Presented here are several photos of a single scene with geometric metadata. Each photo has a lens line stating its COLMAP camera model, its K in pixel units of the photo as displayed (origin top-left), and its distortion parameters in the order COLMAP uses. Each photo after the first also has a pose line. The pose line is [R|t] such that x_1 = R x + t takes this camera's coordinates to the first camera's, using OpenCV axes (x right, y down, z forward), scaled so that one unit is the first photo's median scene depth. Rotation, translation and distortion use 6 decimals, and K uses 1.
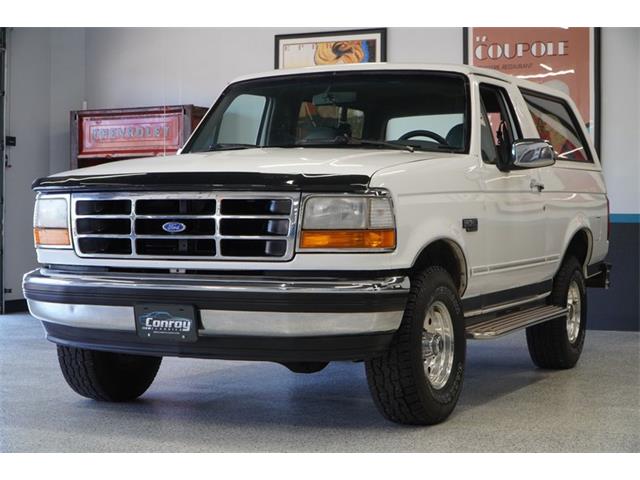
lens RADIAL K [[1327.4, 0, 320.0], [0, 1327.4, 240.0], [0, 0, 1]] dist [-0.224676, -0.348752]
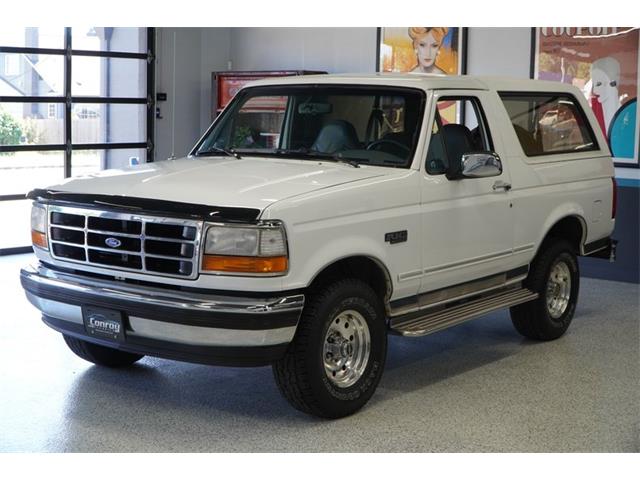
lens RADIAL K [[1093.5, 0, 310.8], [0, 1093.5, 239.4], [0, 0, 1]] dist [-0.159628, -0.099032]
pose [[0.976184, 0.039829, -0.213257, 0.263197], [-0.018246, 0.994593, 0.102236, -0.112662], [0.216176, -0.095910, 0.971632, 0.095885]]
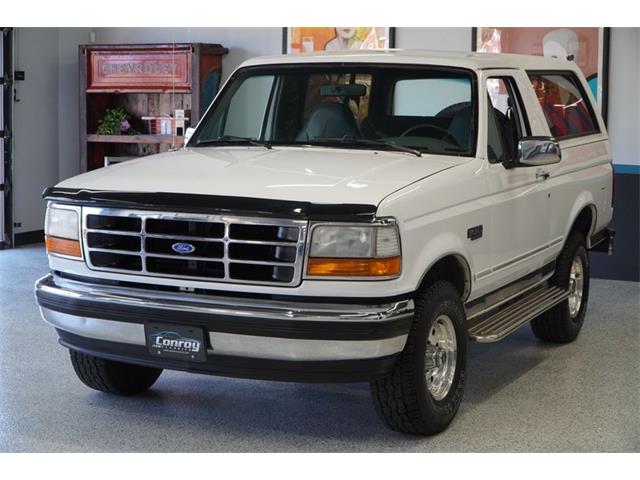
lens RADIAL K [[1327.4, 0, 320.0], [0, 1327.4, 240.0], [0, 0, 1]] dist [-0.224676, -0.348752]
pose [[0.999938, 0.010014, -0.004859, -0.000385], [-0.009486, 0.995073, 0.098692, -0.115278], [0.005823, -0.098640, 0.995106, -0.011886]]
